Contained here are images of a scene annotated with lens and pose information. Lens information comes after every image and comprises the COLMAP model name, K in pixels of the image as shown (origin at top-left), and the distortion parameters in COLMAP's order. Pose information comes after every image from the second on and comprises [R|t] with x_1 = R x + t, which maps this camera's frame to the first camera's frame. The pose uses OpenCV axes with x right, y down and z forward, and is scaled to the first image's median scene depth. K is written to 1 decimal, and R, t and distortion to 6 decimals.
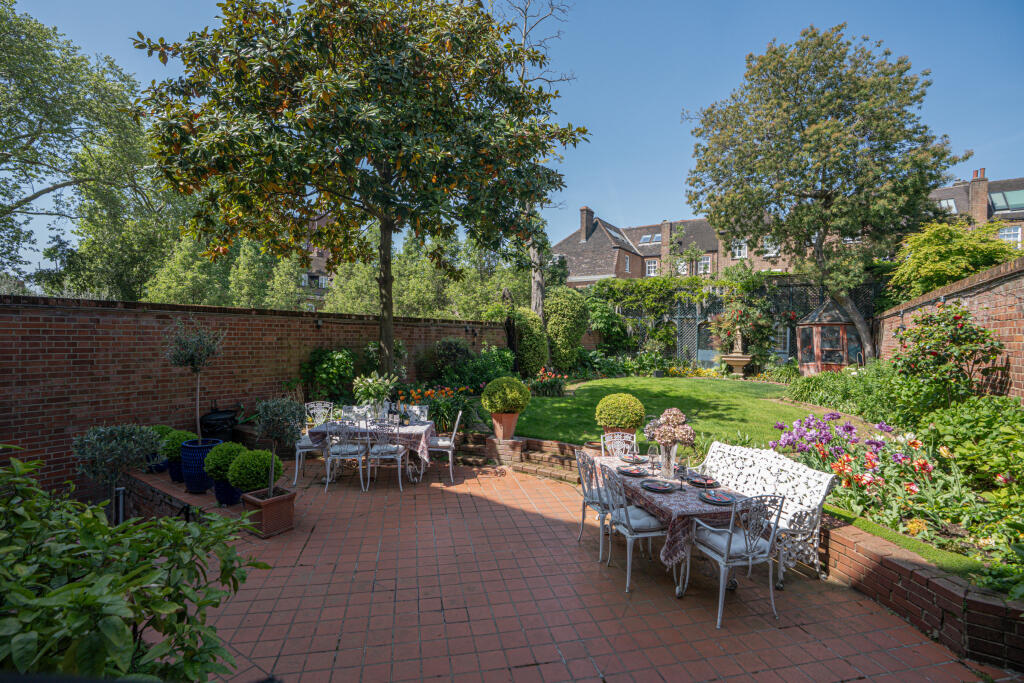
lens RADIAL K [[474.0, 0, 511.5], [0, 474.0, 338.4], [0, 0, 1]] dist [-0.073283, 0.030473]
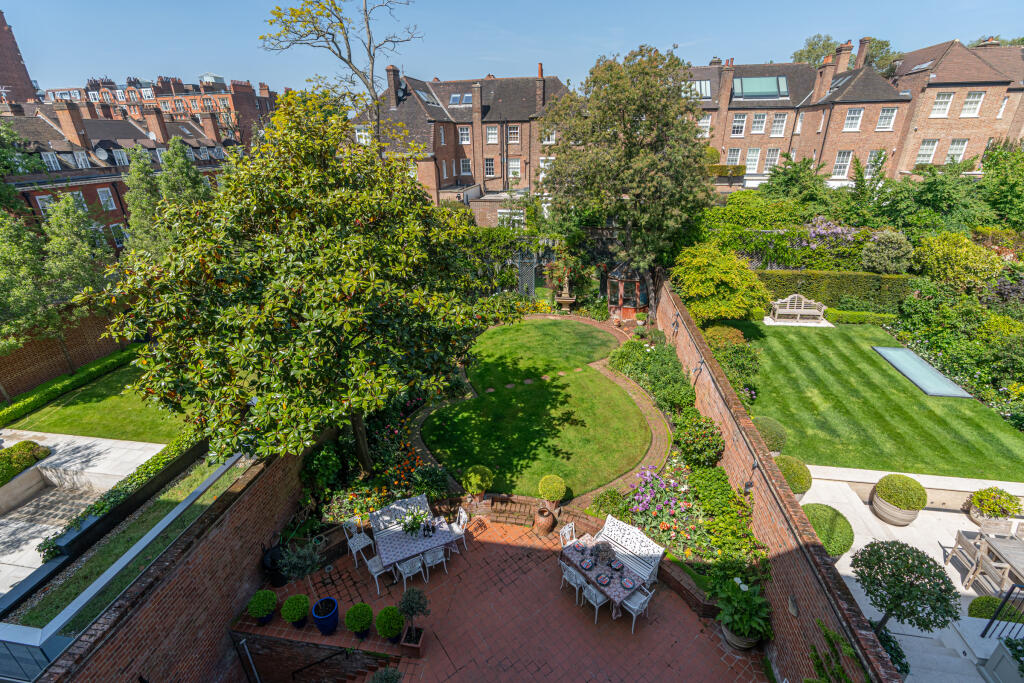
lens RADIAL K [[457.5, 0, 512.0], [0, 457.5, 341.5], [0, 0, 1]] dist [-0.008437, 0.000618]
pose [[0.909366, -0.194307, 0.367829, -0.150462], [0.032246, 0.914475, 0.403355, -0.360902], [-0.414746, -0.354936, 0.837858, -0.065925]]
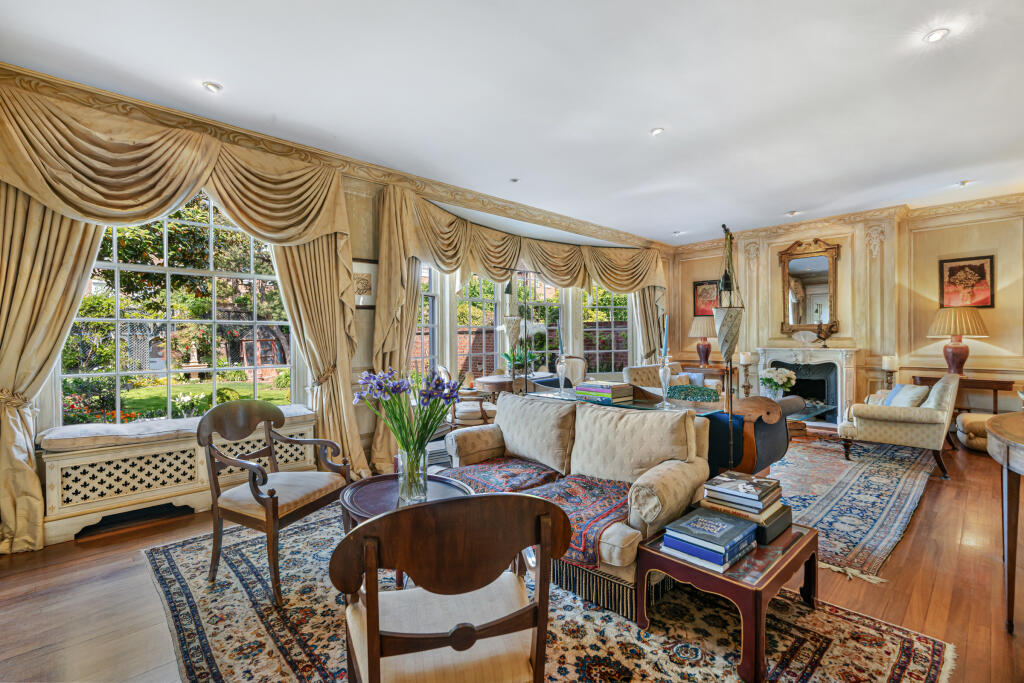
lens RADIAL K [[457.5, 0, 512.0], [0, 457.5, 341.5], [0, 0, 1]] dist [-0.008437, 0.000618]
pose [[0.222105, -0.026440, 0.974664, -0.528003], [0.018182, 0.999571, 0.022972, -0.038670], [-0.974853, 0.012619, 0.222490, -0.131609]]
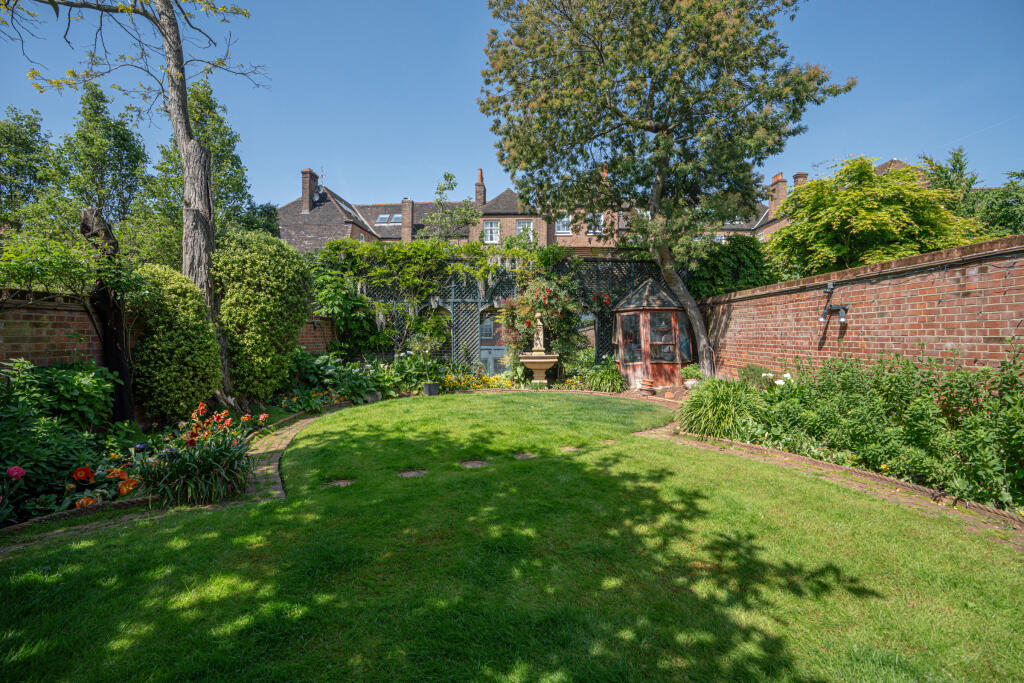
lens RADIAL K [[474.0, 0, 511.5], [0, 474.0, 338.4], [0, 0, 1]] dist [-0.073283, 0.030473]
pose [[0.847184, -0.018642, 0.530973, 0.067001], [0.014375, 0.999823, 0.012167, 0.002166], [-0.531105, -0.002675, 0.847302, 0.401704]]
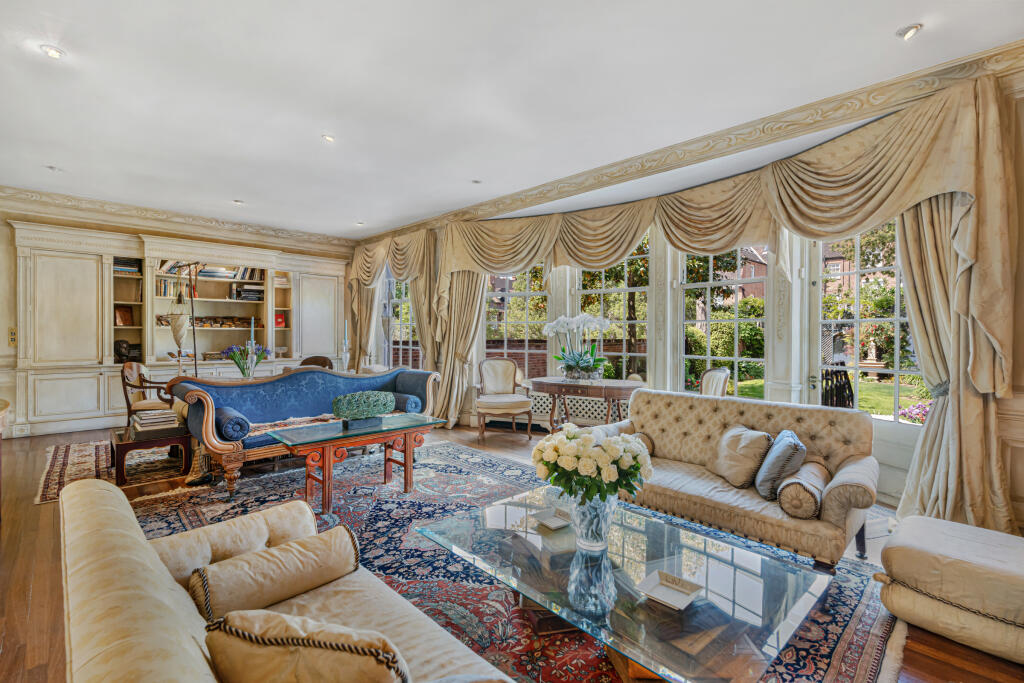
lens RADIAL K [[464.8, 0, 515.6], [0, 464.8, 337.7], [0, 0, 1]] dist [-0.002036, 0.000308]
pose [[0.979244, -0.006326, -0.202588, -0.170227], [0.006459, 0.999979, -0.000004, -0.031856], [0.202584, -0.001305, 0.979264, -0.355105]]
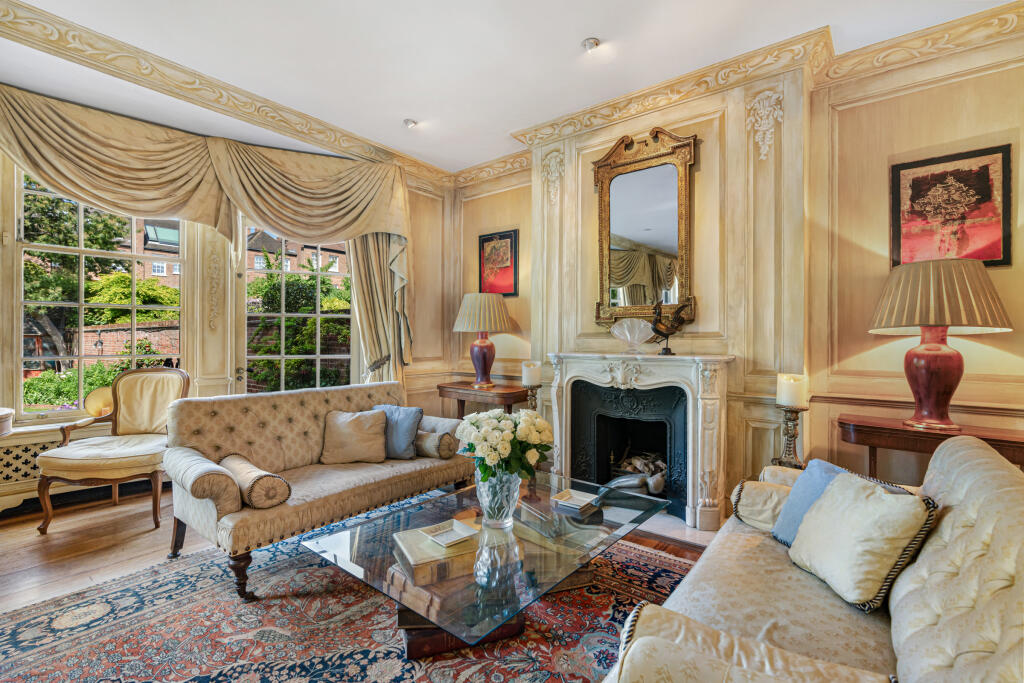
lens RADIAL K [[457.5, 0, 512.0], [0, 457.5, 341.5], [0, 0, 1]] dist [-0.008437, 0.000618]
pose [[0.077206, -0.019586, 0.996823, -0.289551], [0.003476, 0.999806, 0.019376, -0.028809], [-0.997009, 0.001969, 0.077259, -0.251278]]
